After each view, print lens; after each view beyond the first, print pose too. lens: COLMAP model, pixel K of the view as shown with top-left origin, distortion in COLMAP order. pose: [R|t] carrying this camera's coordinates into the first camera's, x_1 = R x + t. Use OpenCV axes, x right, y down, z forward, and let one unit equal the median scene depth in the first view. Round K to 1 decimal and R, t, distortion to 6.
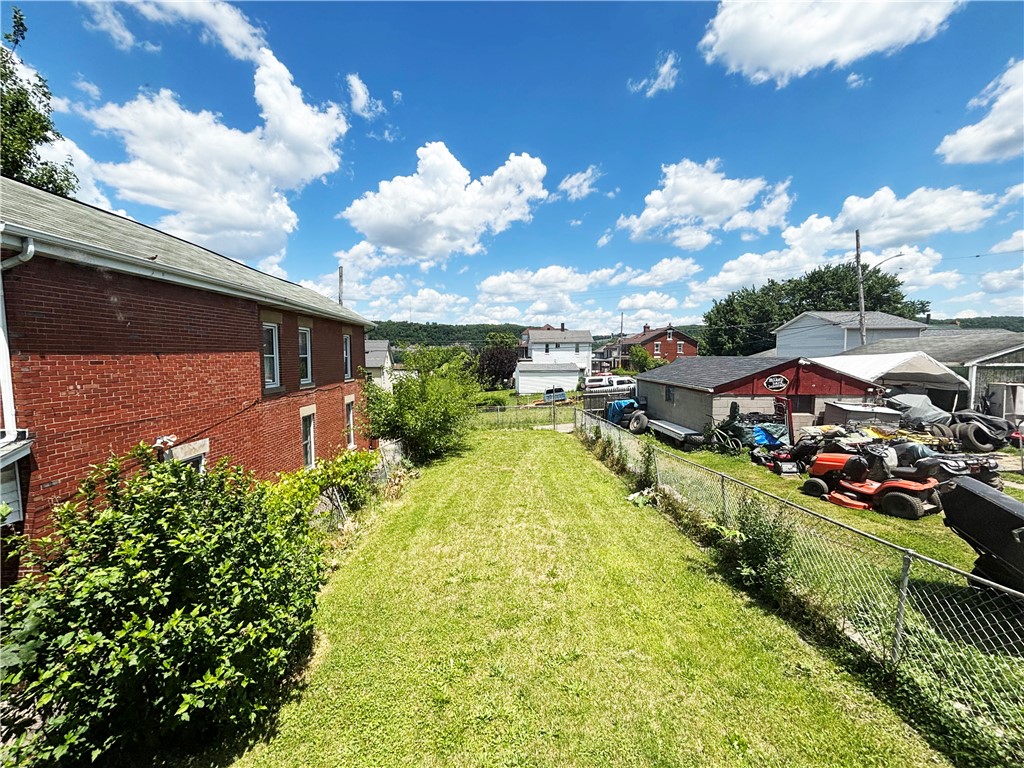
lens RADIAL K [[420.1, 0, 512.3], [0, 420.1, 381.1], [0, 0, 1]] dist [-0.000282, -0.000541]
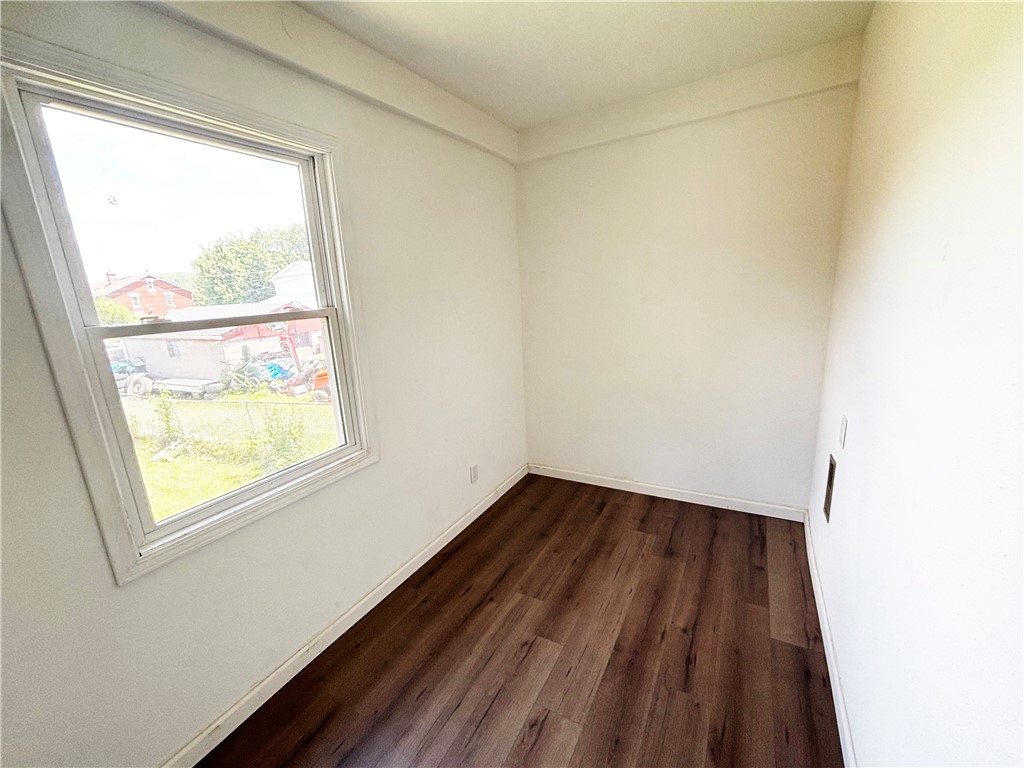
lens RADIAL K [[420.1, 0, 510.9], [0, 420.1, 383.9], [0, 0, 1]] dist [-0.000282, -0.000541]
pose [[0.492786, -0.216392, 0.842815, -0.078811], [0.108916, 0.976307, 0.186983, 0.018086], [-0.863307, -0.000347, 0.504679, -0.161788]]
